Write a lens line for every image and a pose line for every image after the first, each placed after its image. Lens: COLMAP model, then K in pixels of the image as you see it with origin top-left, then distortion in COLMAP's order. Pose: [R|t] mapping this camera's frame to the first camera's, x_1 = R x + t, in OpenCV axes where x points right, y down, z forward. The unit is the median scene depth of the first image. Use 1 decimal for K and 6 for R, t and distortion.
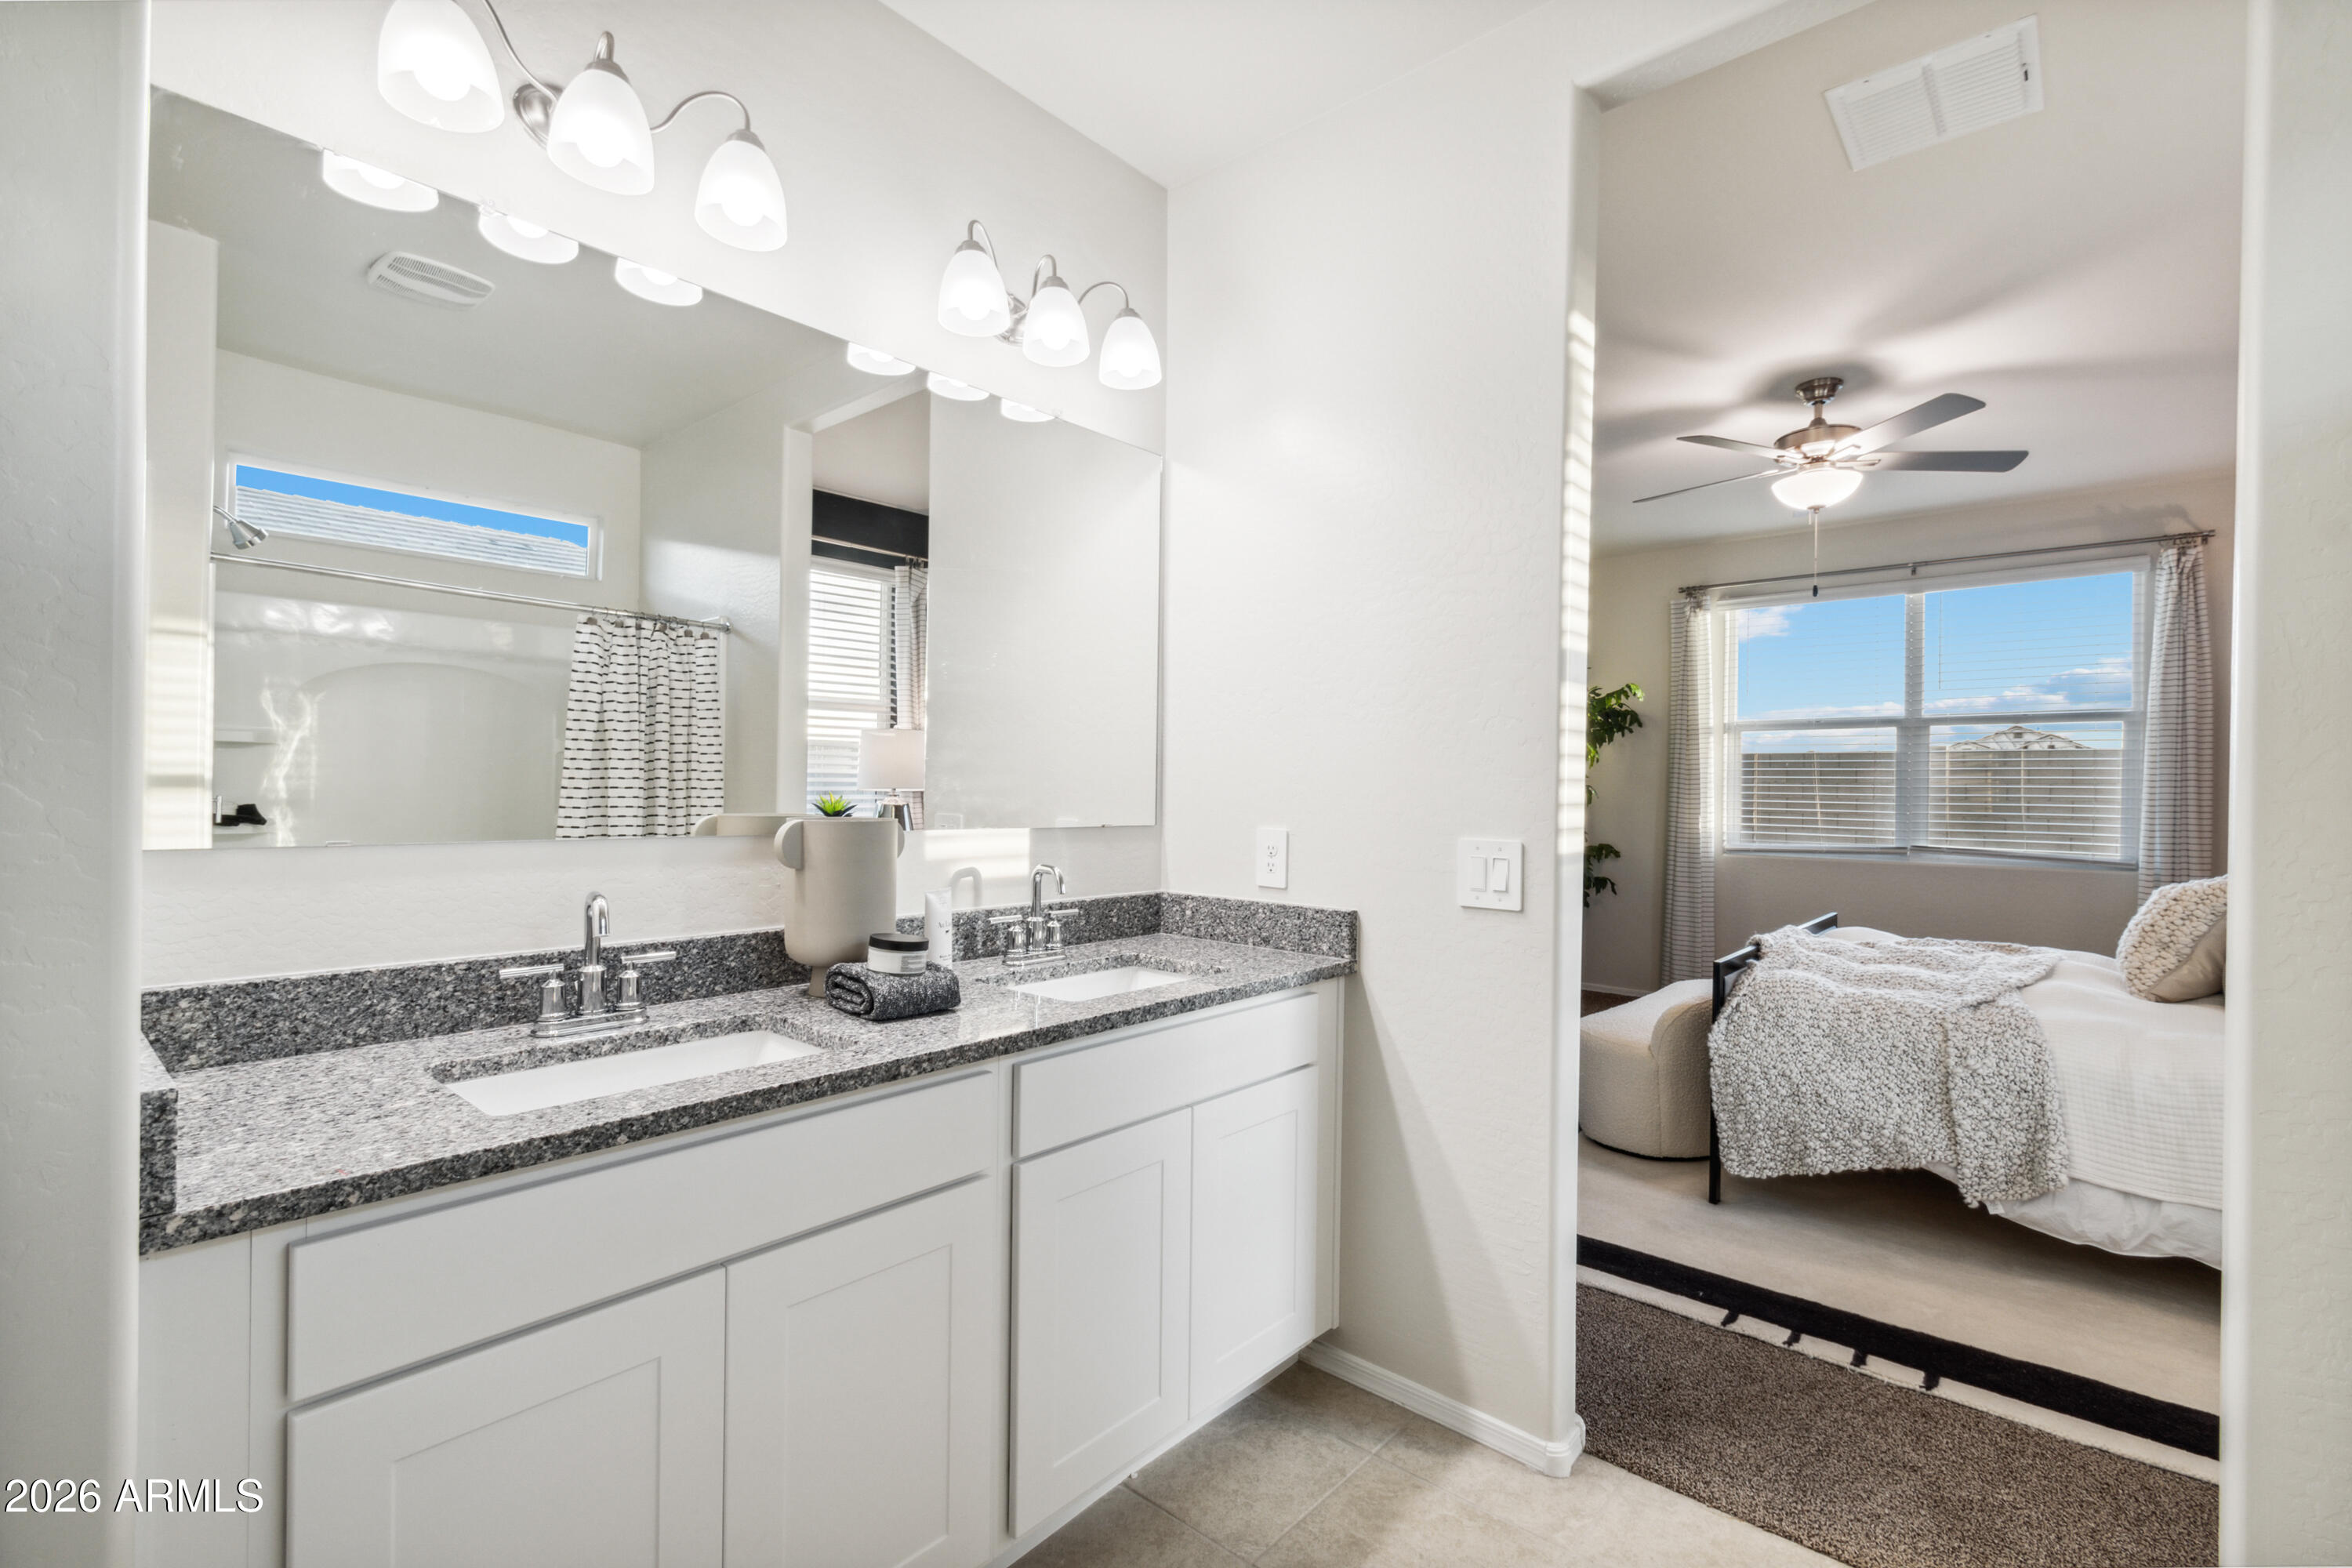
lens RADIAL K [[1079.0, 0, 1172.1], [0, 1079.0, 782.6], [0, 0, 1]] dist [0.005254, -0.001421]
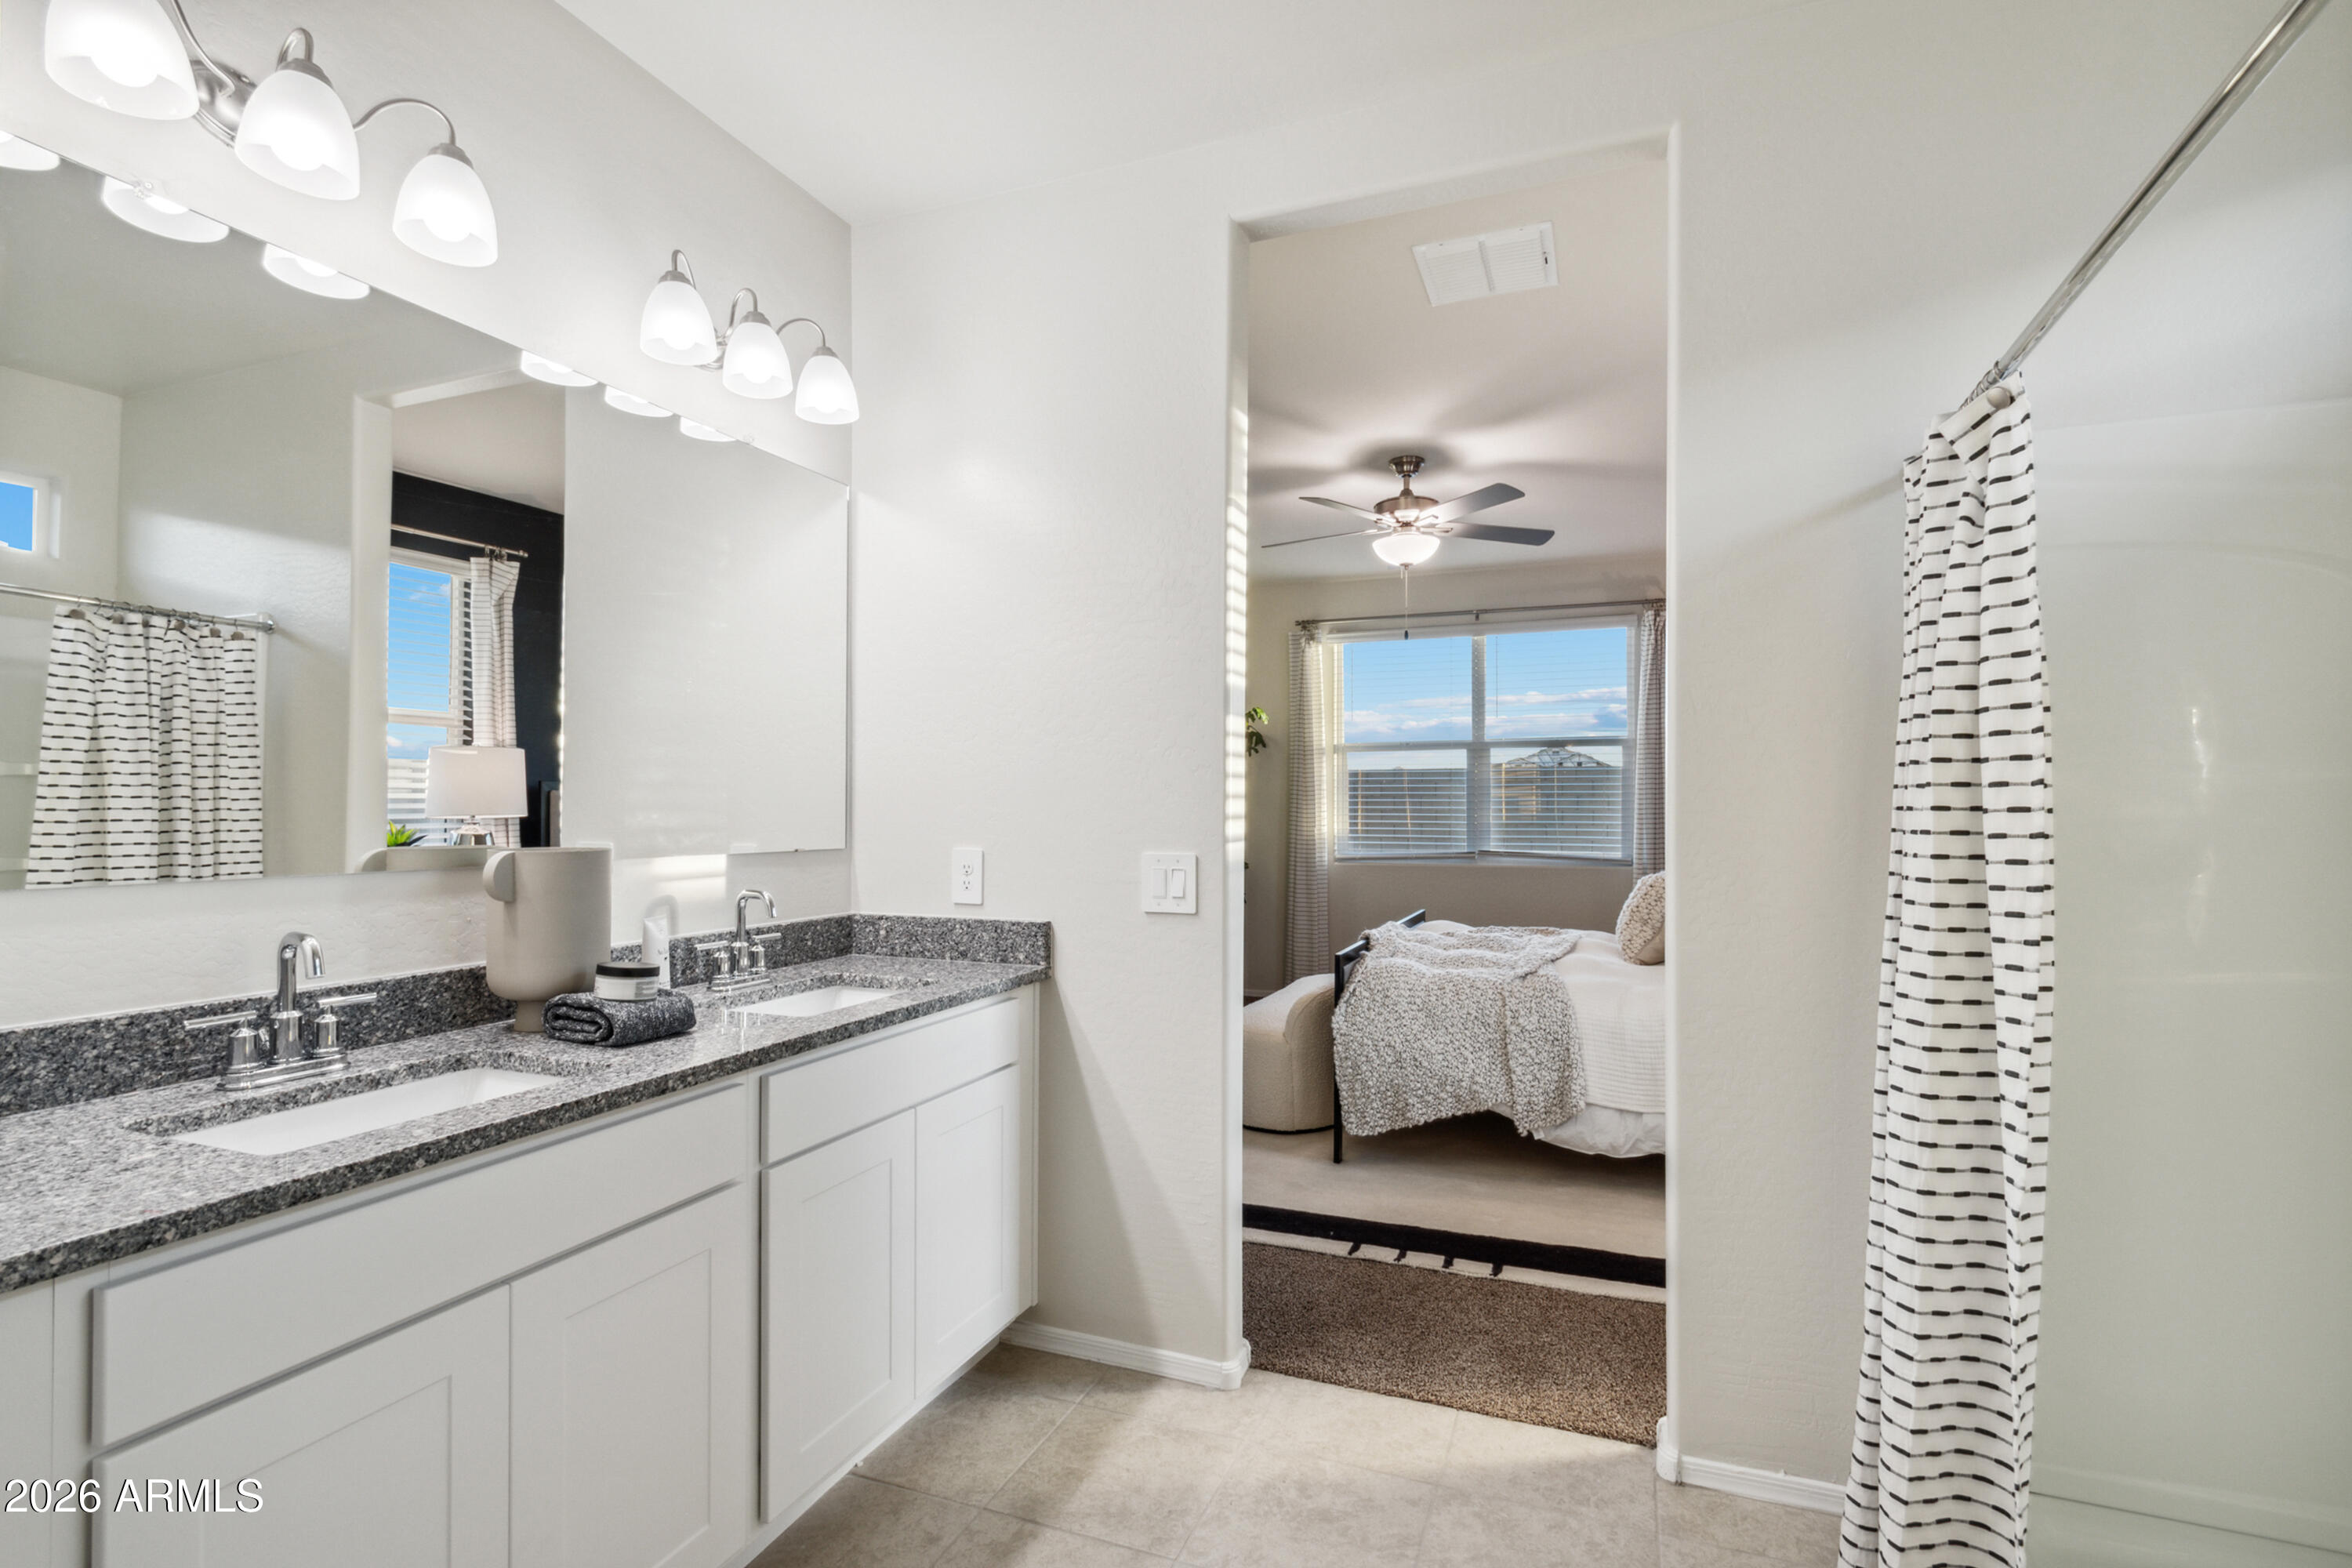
lens RADIAL K [[1145.0, 0, 1177.1], [0, 1145.0, 794.4], [0, 0, 1]] dist [-0.000531, 0.001413]
pose [[0.941333, -0.009748, 0.337339, -0.105080], [0.011477, 0.999929, -0.003131, -0.005664], [-0.337285, 0.006818, 0.941378, -0.149326]]
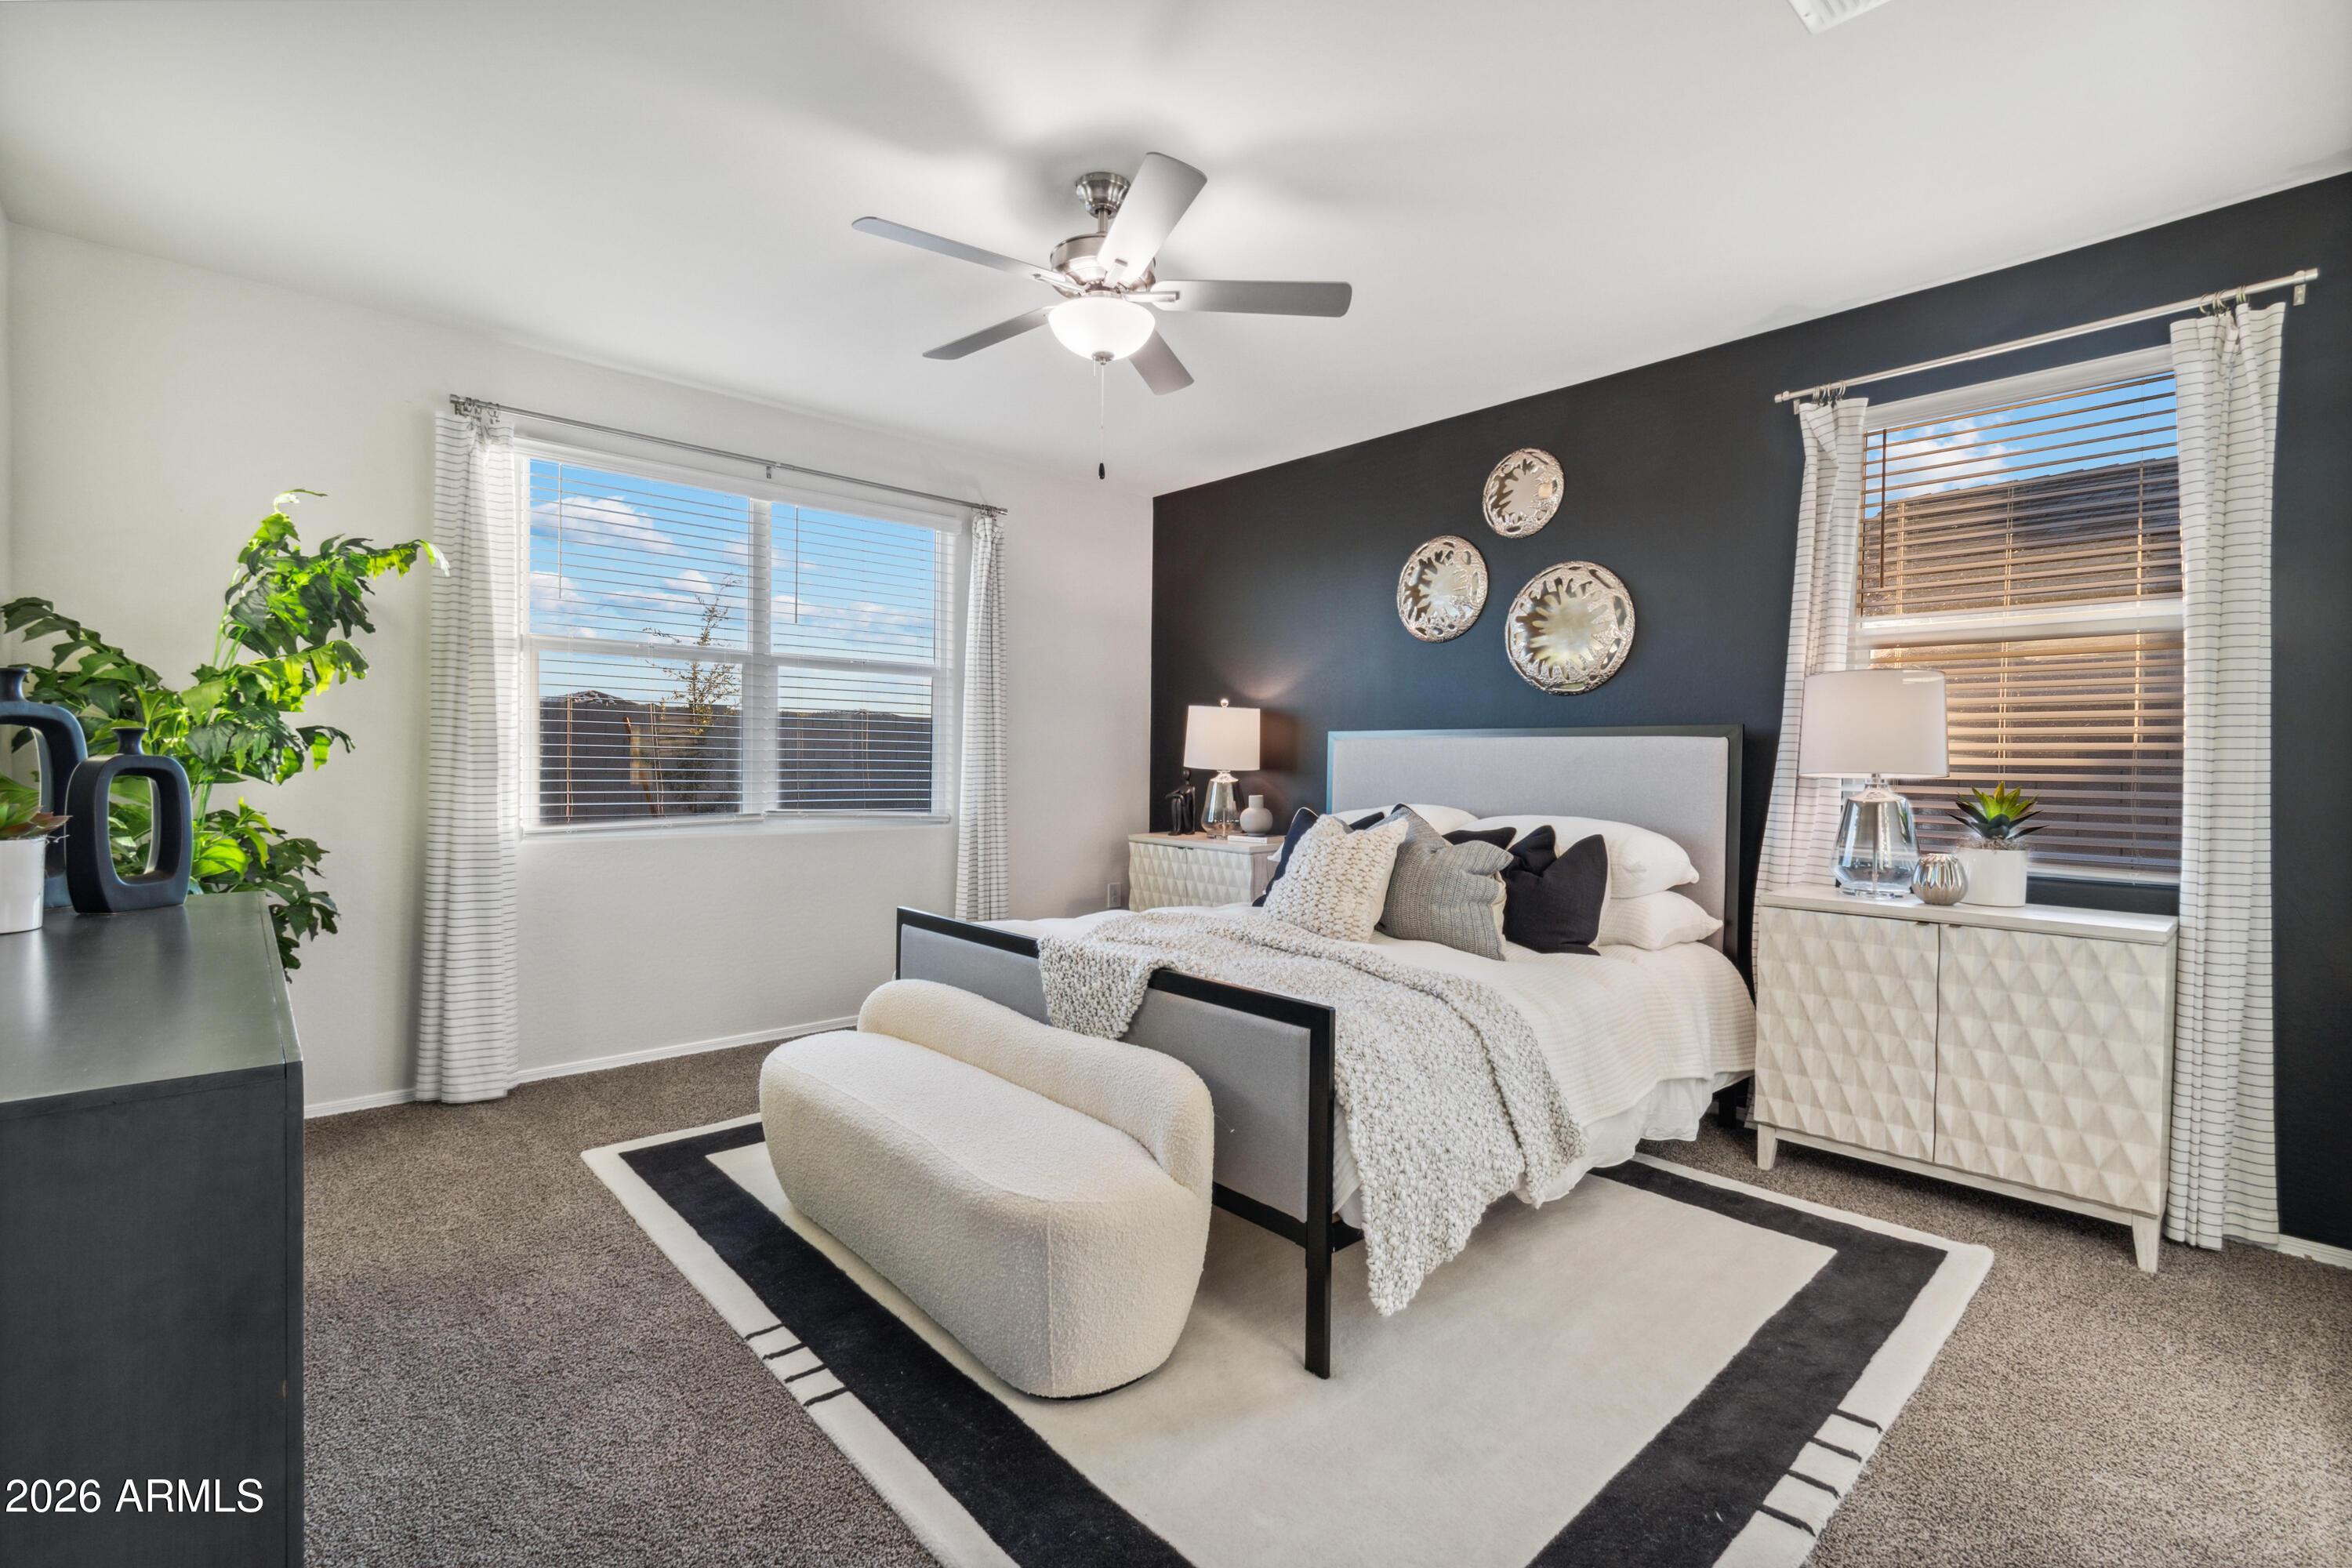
lens RADIAL K [[1079.0, 0, 1174.3], [0, 1079.0, 769.8], [0, 0, 1]] dist [0.005254, -0.001421]
pose [[0.084663, -0.014541, 0.996304, -0.229590], [-0.017743, 0.999713, 0.016098, 0.019008], [-0.996252, -0.019041, 0.084380, 1.552183]]
